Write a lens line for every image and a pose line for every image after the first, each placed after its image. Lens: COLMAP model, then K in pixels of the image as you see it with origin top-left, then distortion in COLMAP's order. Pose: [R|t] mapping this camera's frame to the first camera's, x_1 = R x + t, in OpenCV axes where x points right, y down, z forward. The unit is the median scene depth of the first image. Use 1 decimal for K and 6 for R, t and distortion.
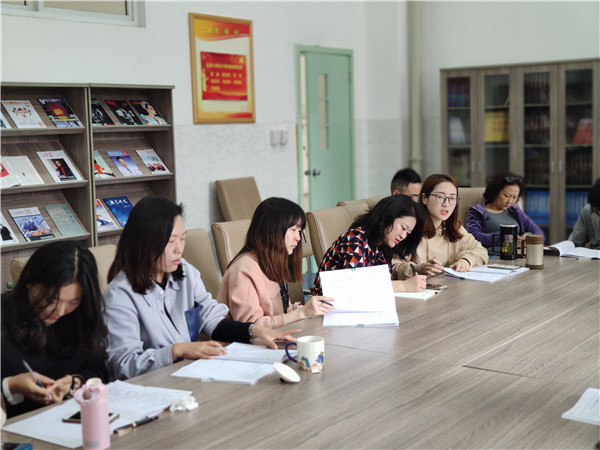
lens RADIAL K [[885.2, 0, 300.0], [0, 885.2, 225.0], [0, 0, 1]] dist [0.020405, -0.124946]
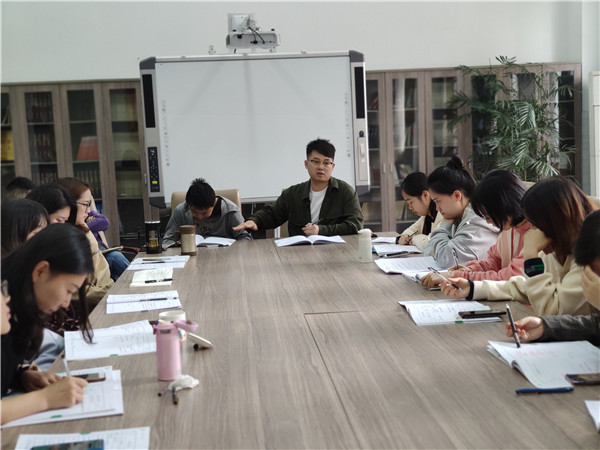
lens RADIAL K [[854.0, 0, 300.0], [0, 854.0, 225.0], [0, 0, 1]] dist [0.151497, -0.015132]
pose [[0.762760, -0.076807, 0.642104, -0.196567], [0.095519, 0.995412, 0.005601, 0.009568], [-0.639588, 0.057061, 0.766597, 0.028763]]
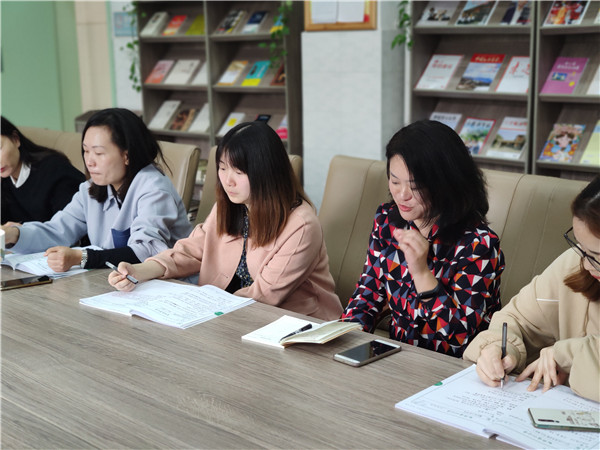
lens RADIAL K [[854.0, 0, 300.0], [0, 854.0, 225.0], [0, 0, 1]] dist [0.151497, -0.015132]
pose [[-0.114626, 0.250435, -0.961324, 0.228354], [-0.098092, 0.960120, 0.261817, -0.053030], [0.988554, 0.124309, -0.085488, 0.379441]]
